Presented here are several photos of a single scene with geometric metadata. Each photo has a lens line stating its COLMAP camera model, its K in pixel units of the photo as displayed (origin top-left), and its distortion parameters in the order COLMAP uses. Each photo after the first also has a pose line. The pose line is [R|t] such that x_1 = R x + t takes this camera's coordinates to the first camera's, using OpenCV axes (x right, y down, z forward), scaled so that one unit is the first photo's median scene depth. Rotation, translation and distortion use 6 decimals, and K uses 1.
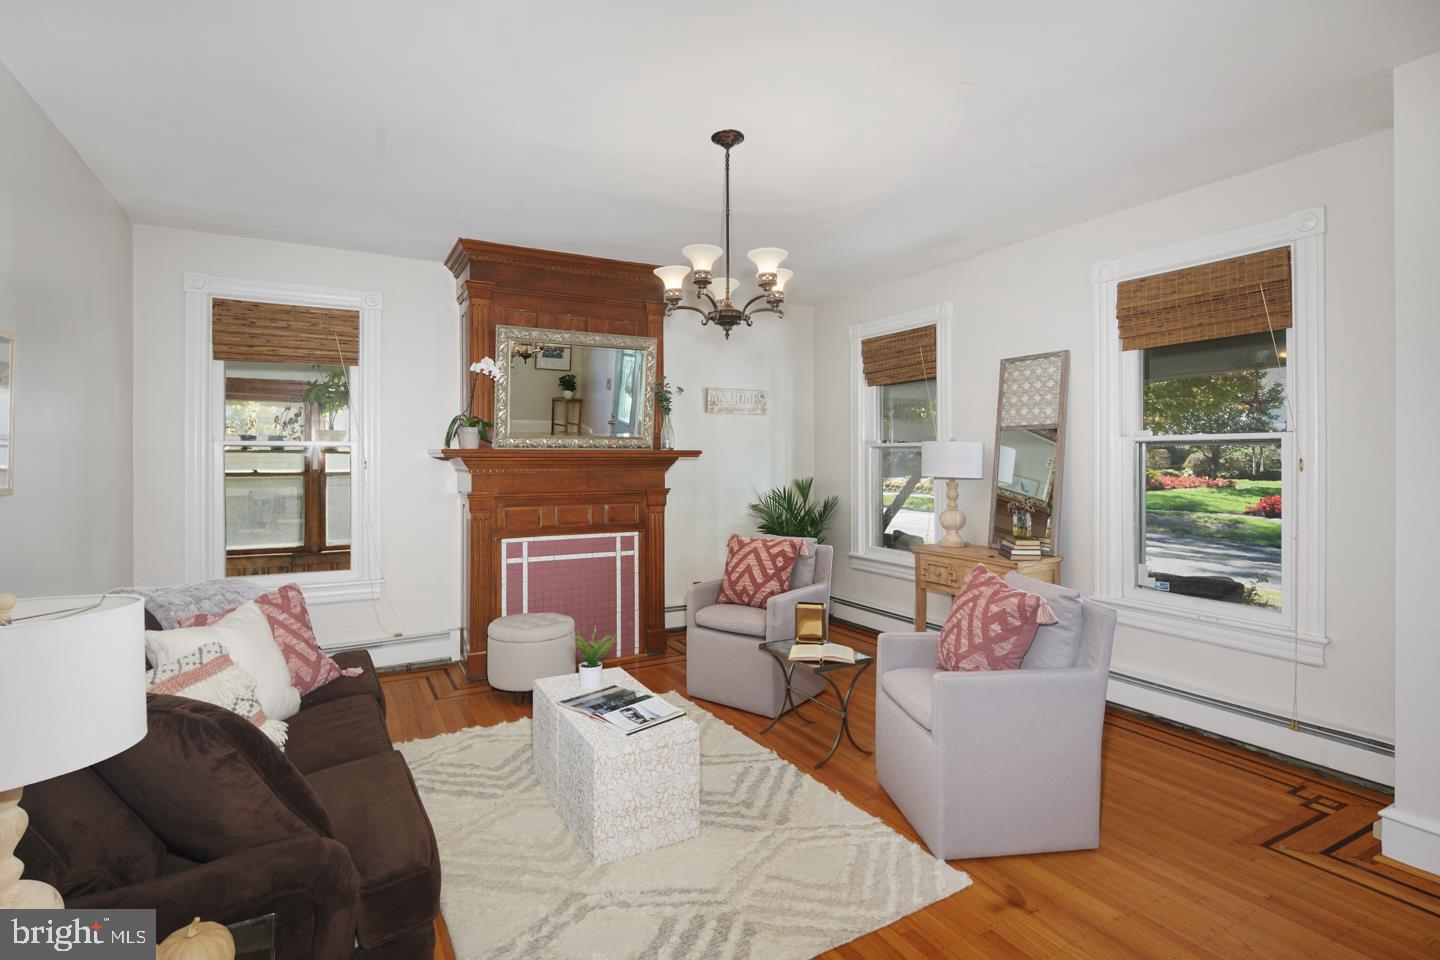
lens RADIAL K [[704.4, 0, 702.8], [0, 704.4, 460.1], [0, 0, 1]] dist [0.006403, -0.003902]
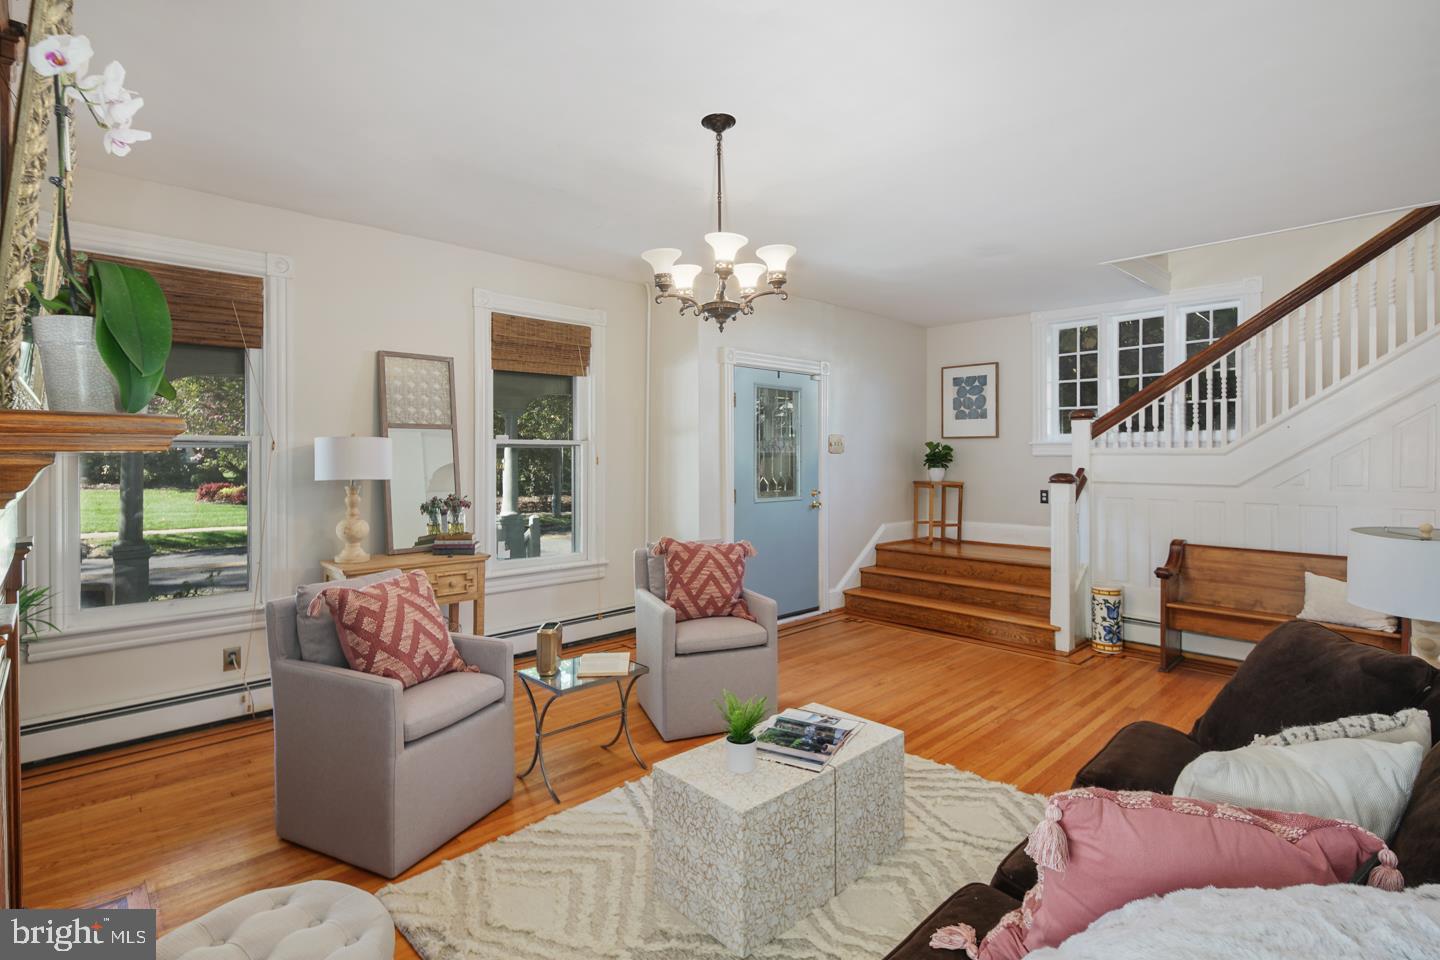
lens RADIAL K [[704.4, 0, 705.0], [0, 704.4, 457.4], [0, 0, 1]] dist [0.006403, -0.003902]
pose [[-0.267463, -0.000620, 0.963568, -0.733089], [0.006324, 0.999977, 0.002399, -0.002824], [-0.963547, 0.006736, -0.267453, 1.057392]]
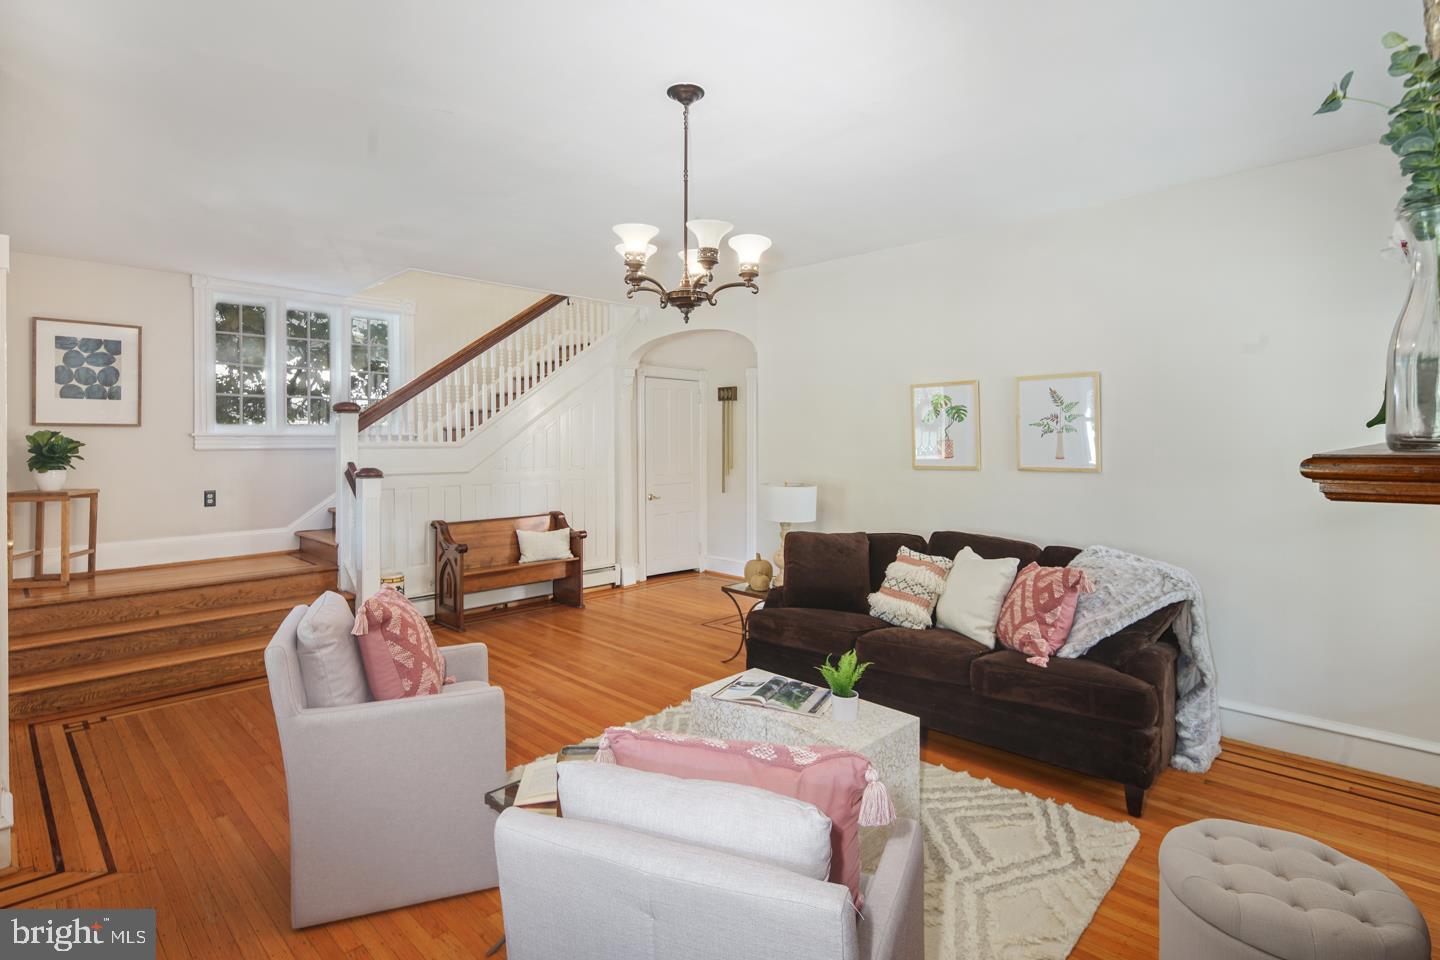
lens RADIAL K [[704.4, 0, 722.0], [0, 704.4, 436.8], [0, 0, 1]] dist [0.006403, -0.003902]
pose [[-0.950673, 0.004449, -0.310162, 0.215933], [0.004746, 0.999989, -0.000205, -0.020082], [0.310157, -0.001667, -0.950684, 1.522555]]
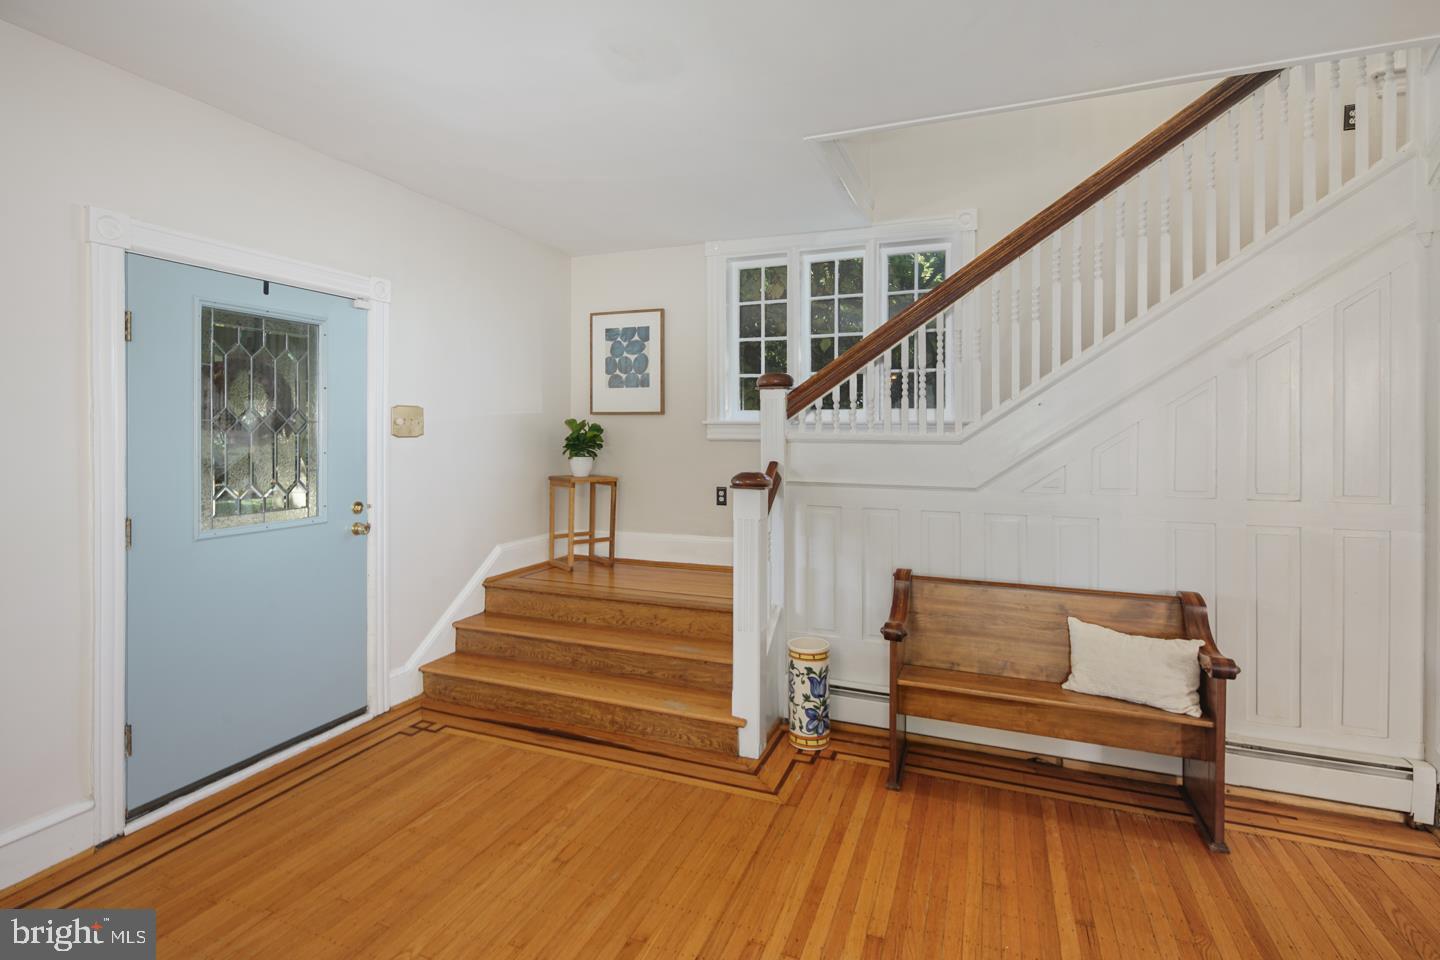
lens RADIAL K [[704.4, 0, 697.0], [0, 704.4, 434.2], [0, 0, 1]] dist [0.006403, -0.003902]
pose [[-0.637443, -0.004606, 0.770484, -0.198440], [0.002334, 0.999966, 0.007909, -0.018760], [-0.770494, 0.006840, -0.637410, 0.601525]]
